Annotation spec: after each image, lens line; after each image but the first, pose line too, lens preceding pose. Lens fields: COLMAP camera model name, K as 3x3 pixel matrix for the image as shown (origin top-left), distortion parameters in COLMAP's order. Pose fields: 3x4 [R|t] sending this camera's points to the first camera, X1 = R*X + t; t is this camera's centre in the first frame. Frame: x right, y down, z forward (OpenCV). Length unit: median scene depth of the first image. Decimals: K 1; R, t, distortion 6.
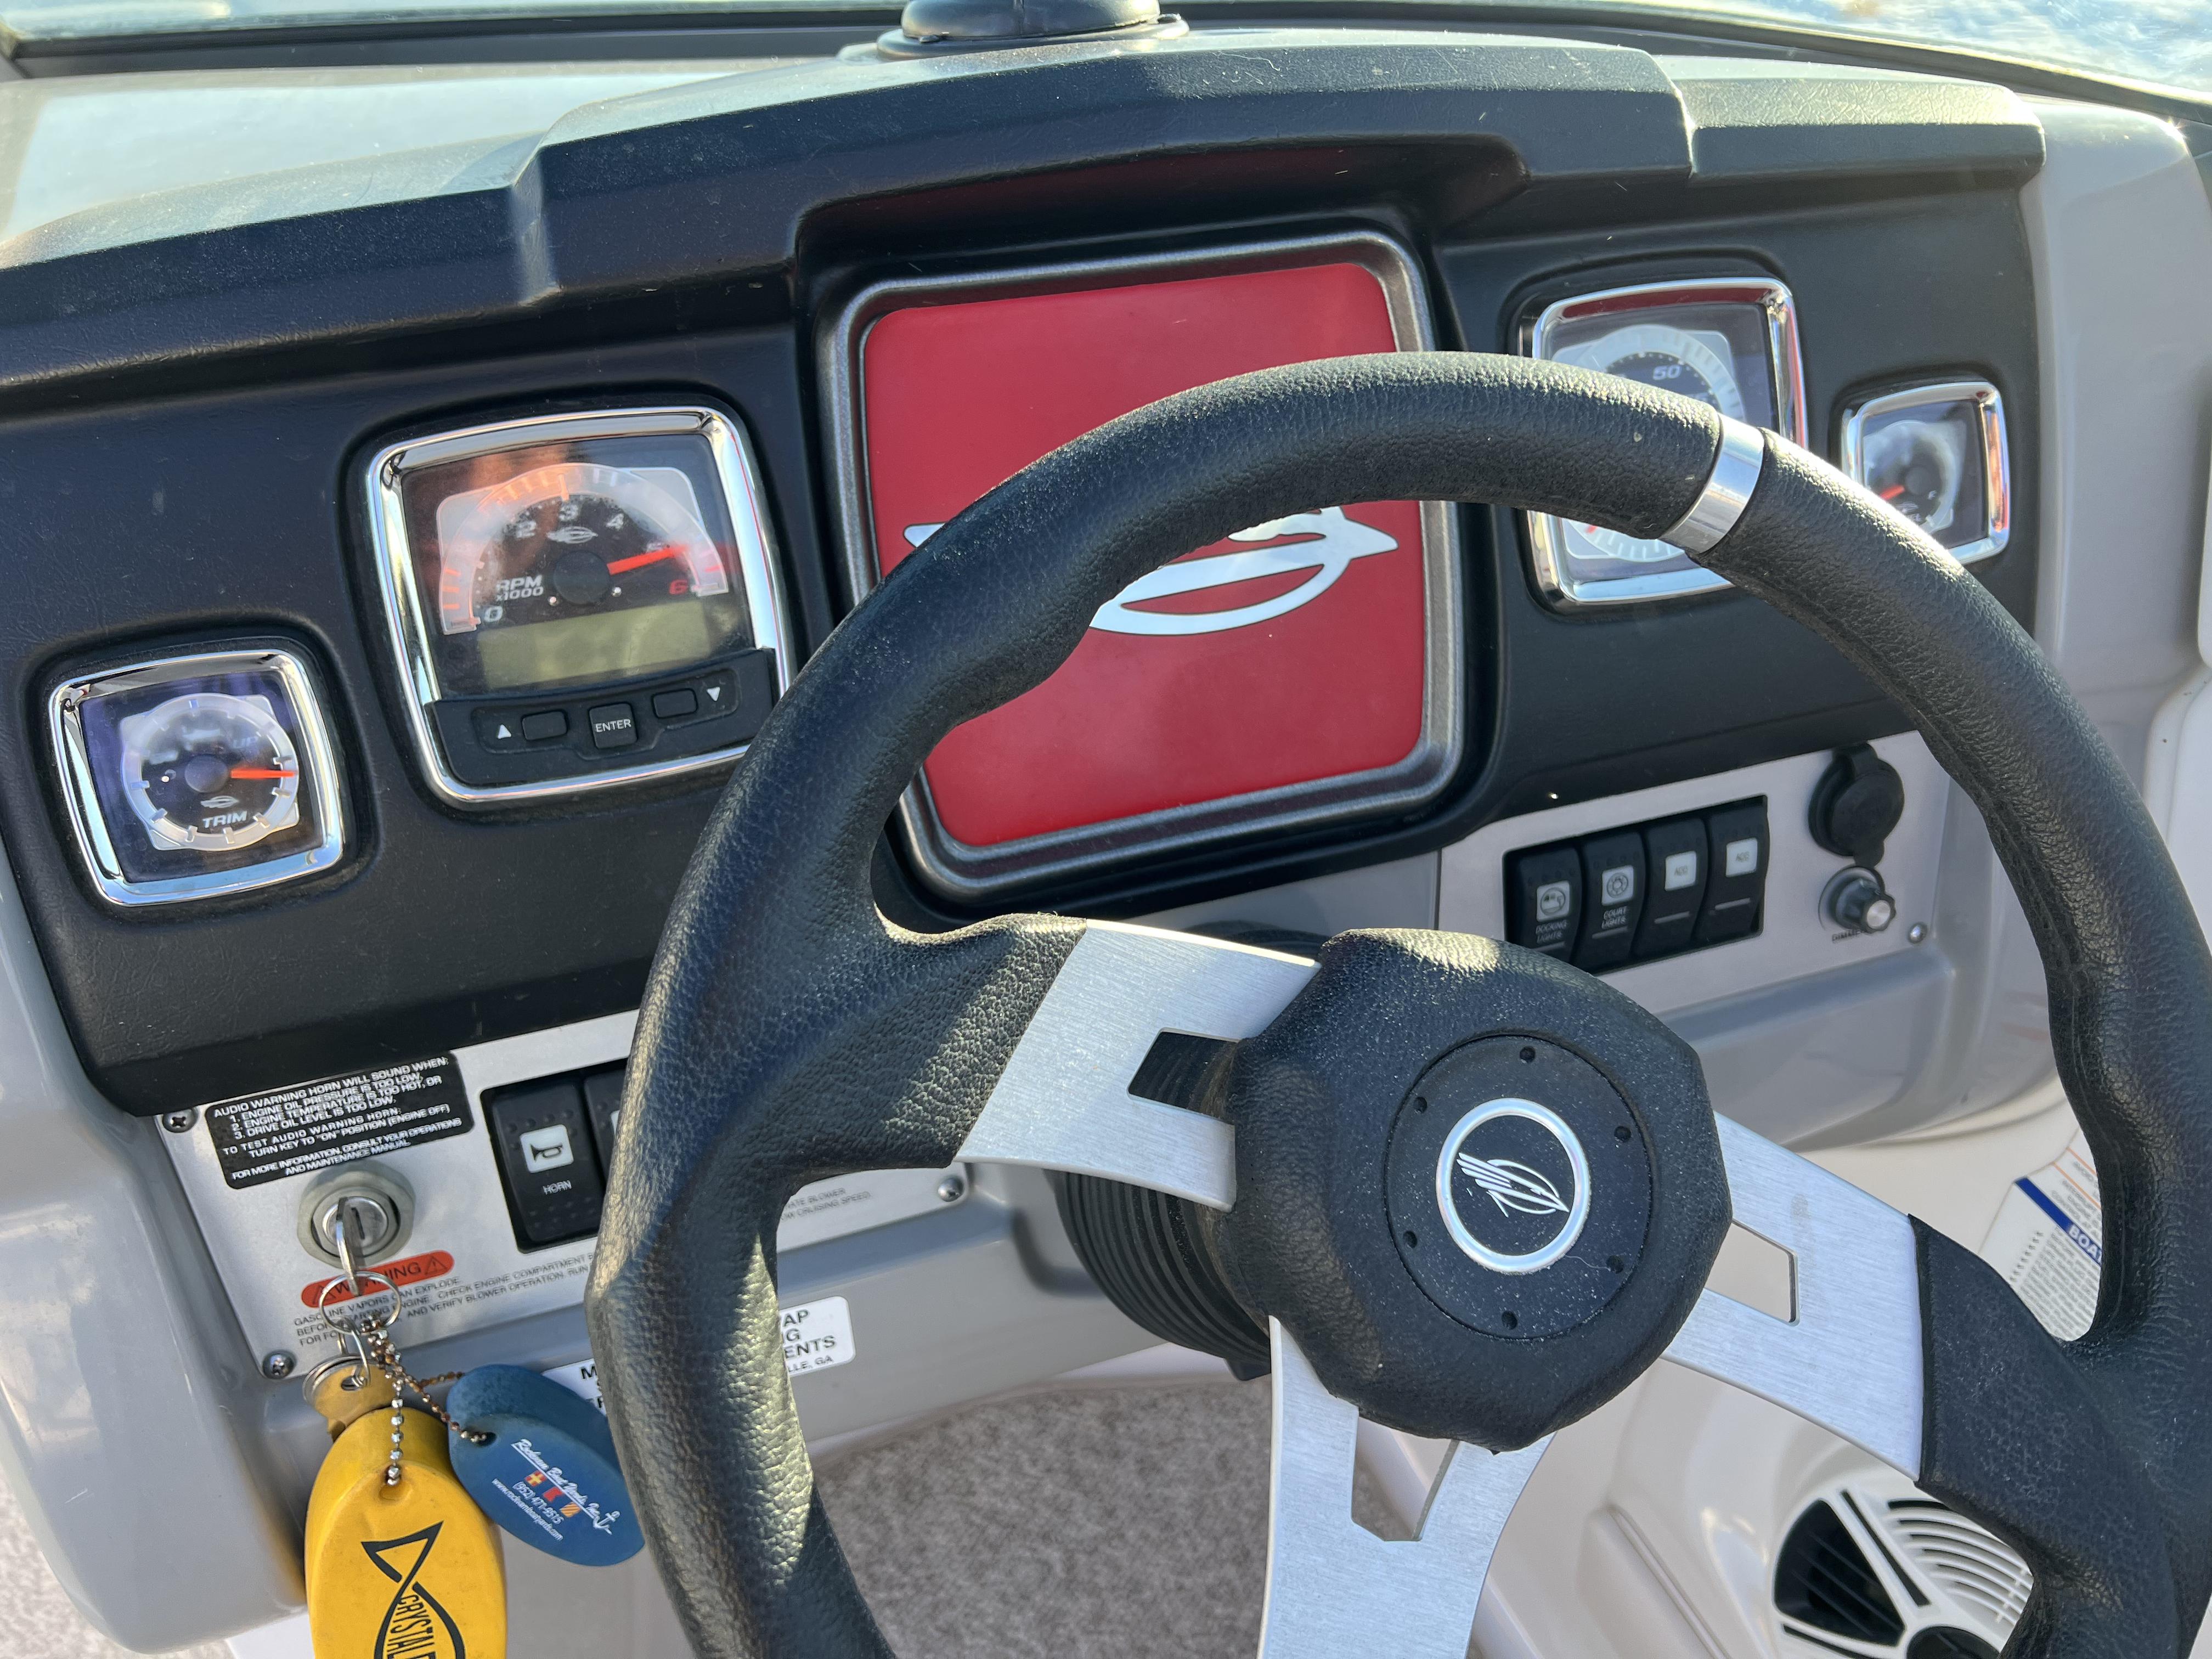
lens RADIAL K [[1669.2, 0, 1111.1], [0, 1669.2, 806.8], [0, 0, 1]] dist [0.056251, -0.063763]
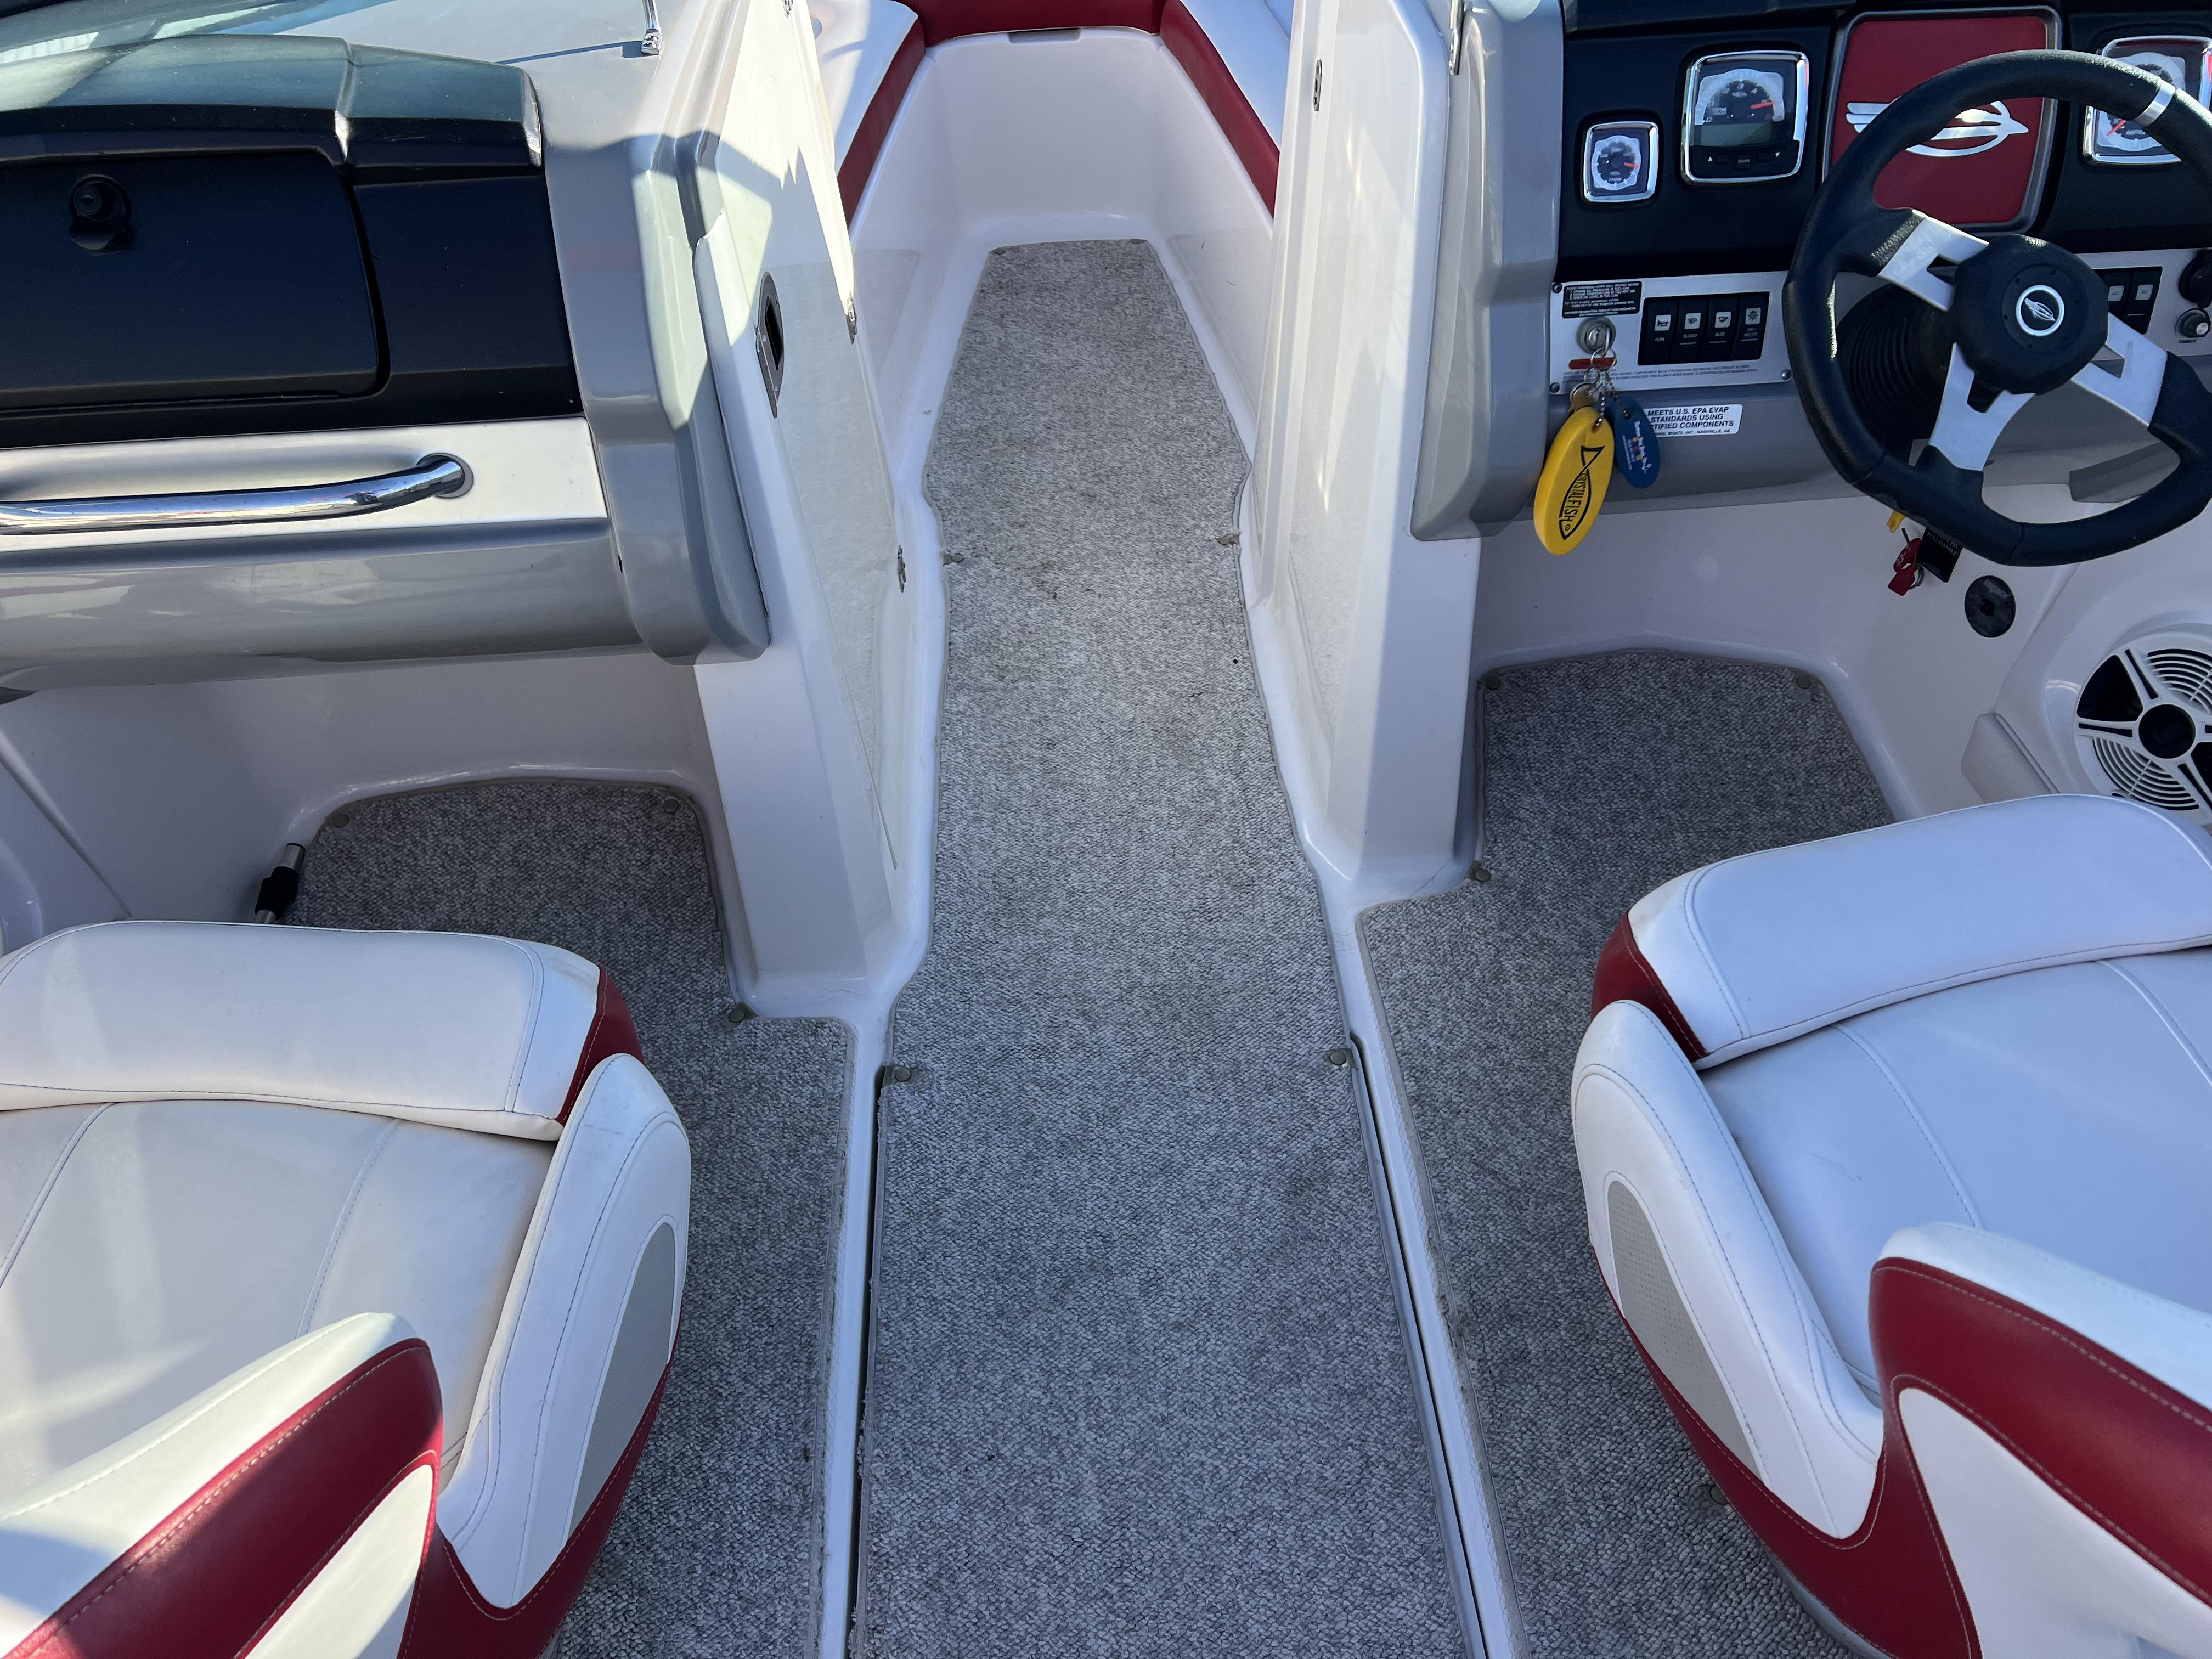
lens RADIAL K [[1669.2, 0, 1111.1], [0, 1669.2, 806.8], [0, 0, 1]] dist [0.056251, -0.063763]
pose [[0.966478, 0.169771, -0.192611, -0.607855], [-0.137233, 0.975611, 0.171317, 0.712693], [0.216998, -0.139141, 0.966205, -2.317213]]
